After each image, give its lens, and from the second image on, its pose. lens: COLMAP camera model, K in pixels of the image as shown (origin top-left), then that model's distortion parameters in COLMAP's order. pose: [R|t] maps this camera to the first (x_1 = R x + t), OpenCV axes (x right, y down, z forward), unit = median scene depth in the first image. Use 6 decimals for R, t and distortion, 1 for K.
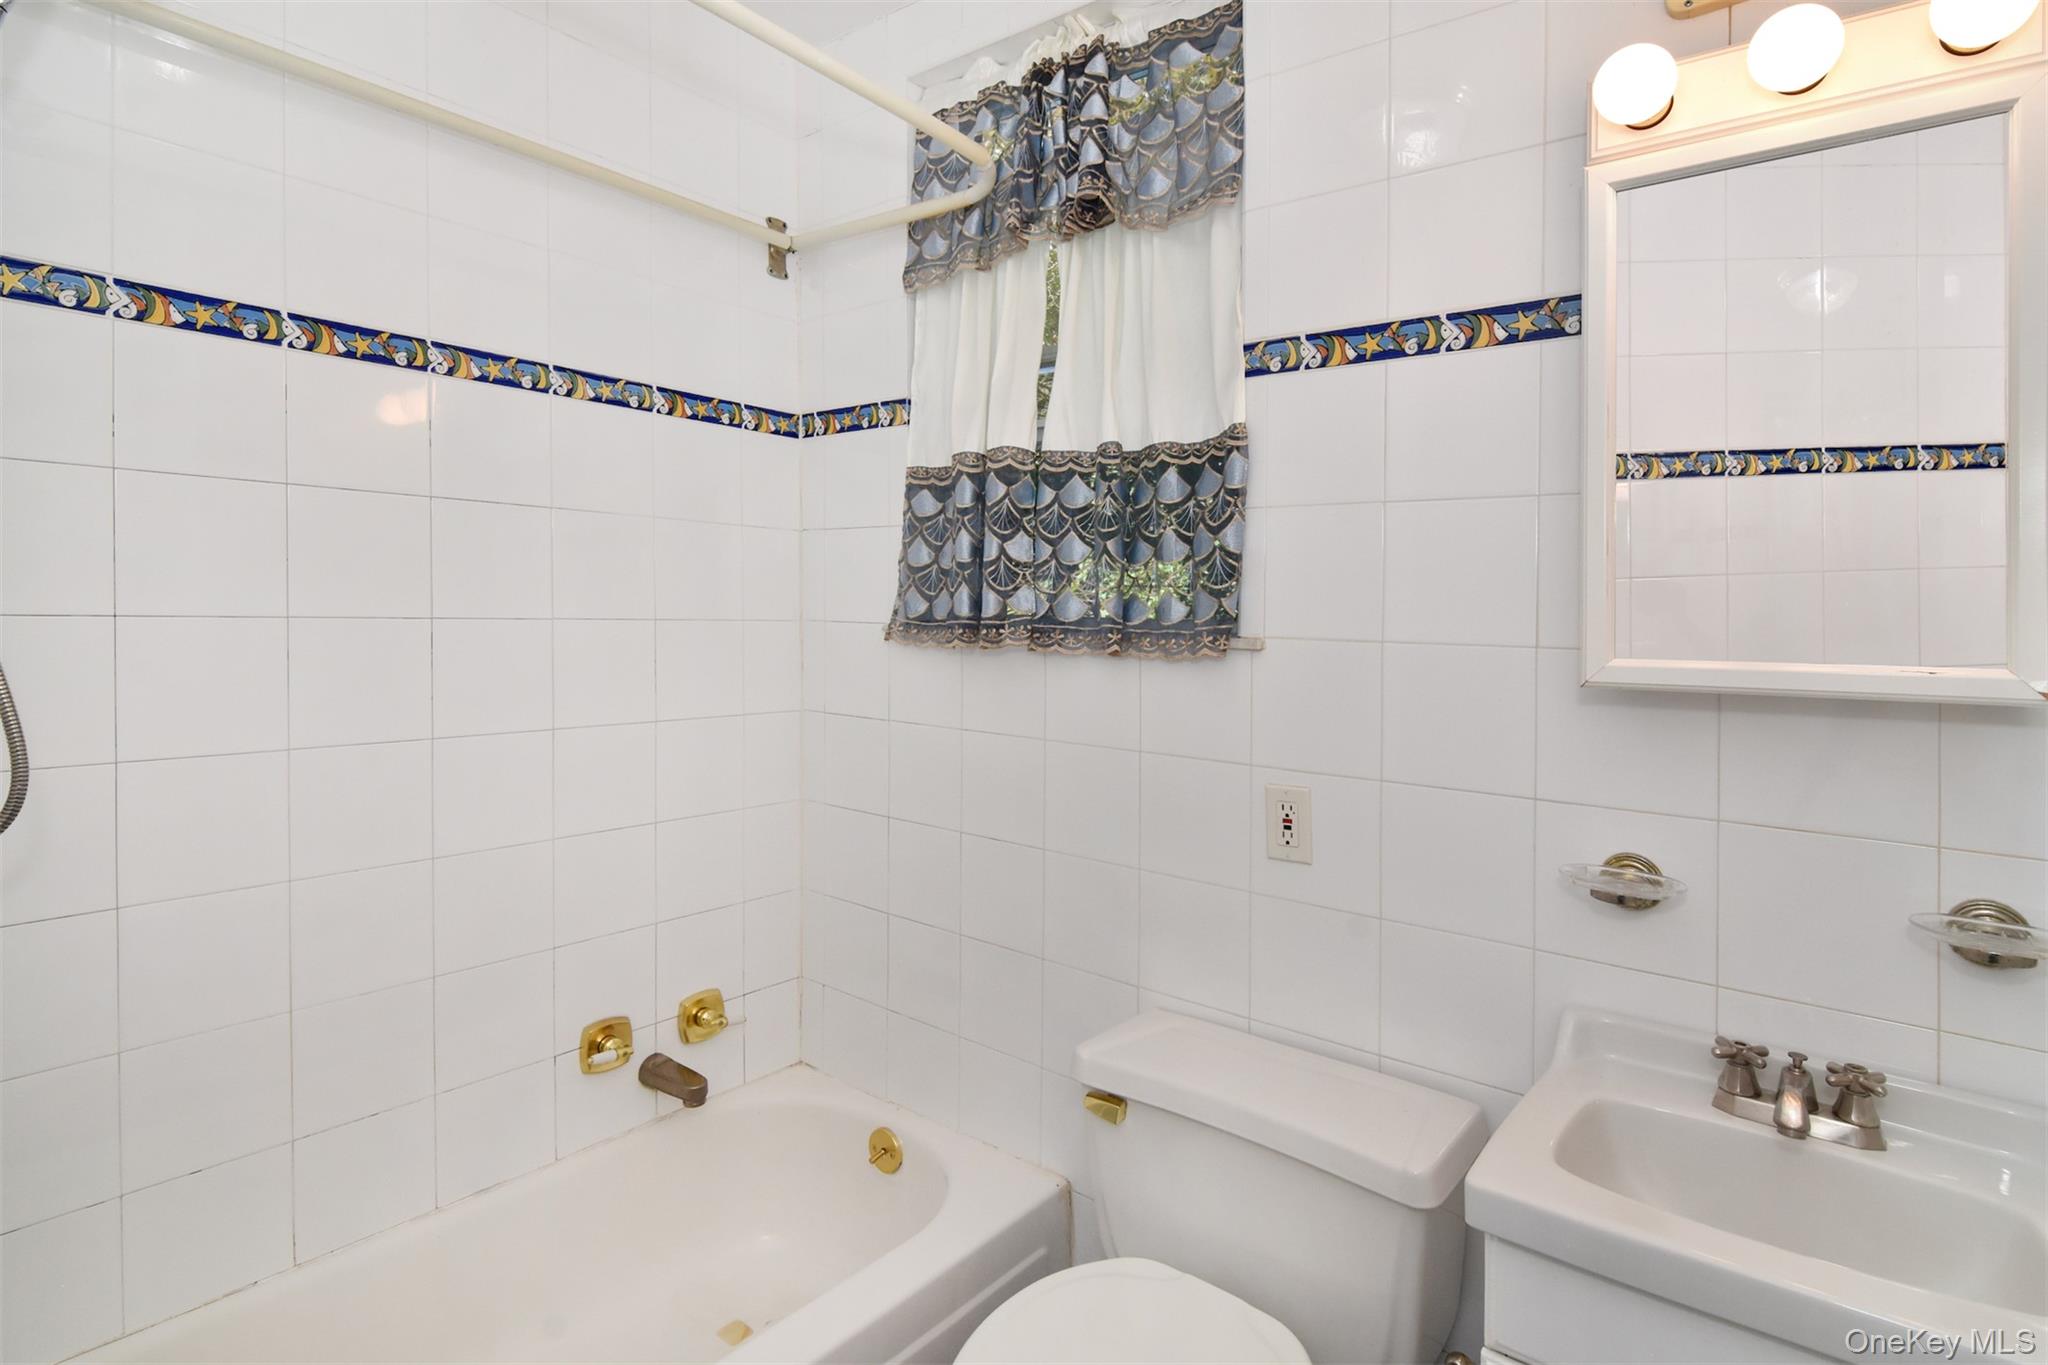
lens RADIAL K [[1007.0, 0, 1007.5], [0, 1007.0, 629.4], [0, 0, 1]] dist [-0.024253, -0.002433]
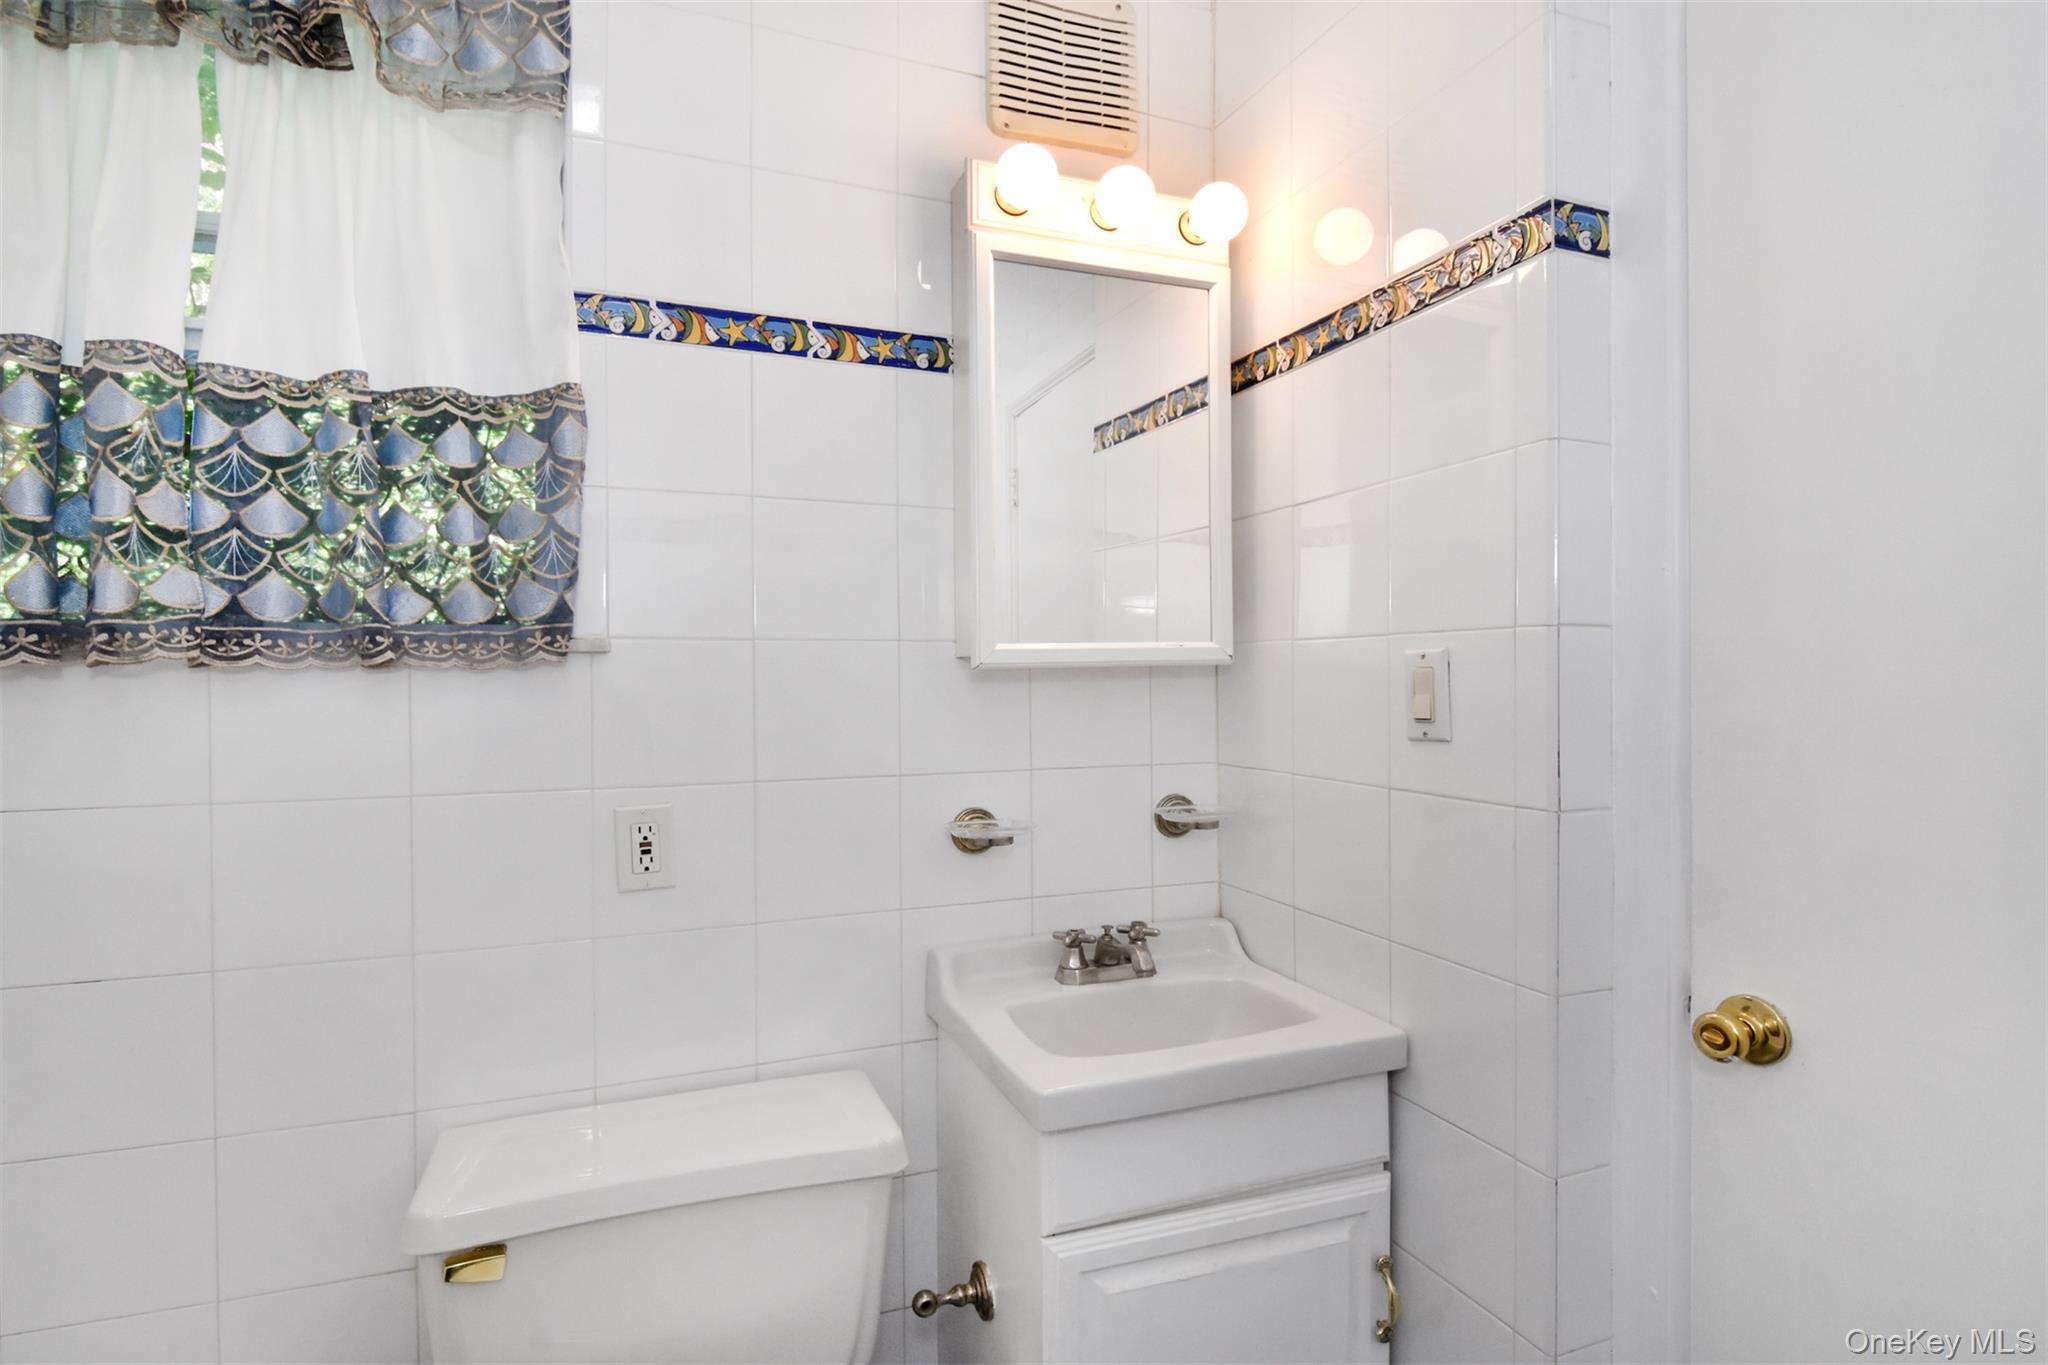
lens RADIAL K [[1007.0, 0, 1020.9], [0, 1007.0, 668.7], [0, 0, 1]] dist [-0.024253, -0.002433]
pose [[0.481940, -0.019581, 0.875985, -0.323586], [0.026573, 0.999617, 0.007725, 0.036645], [-0.875801, 0.019555, 0.482276, 0.272217]]
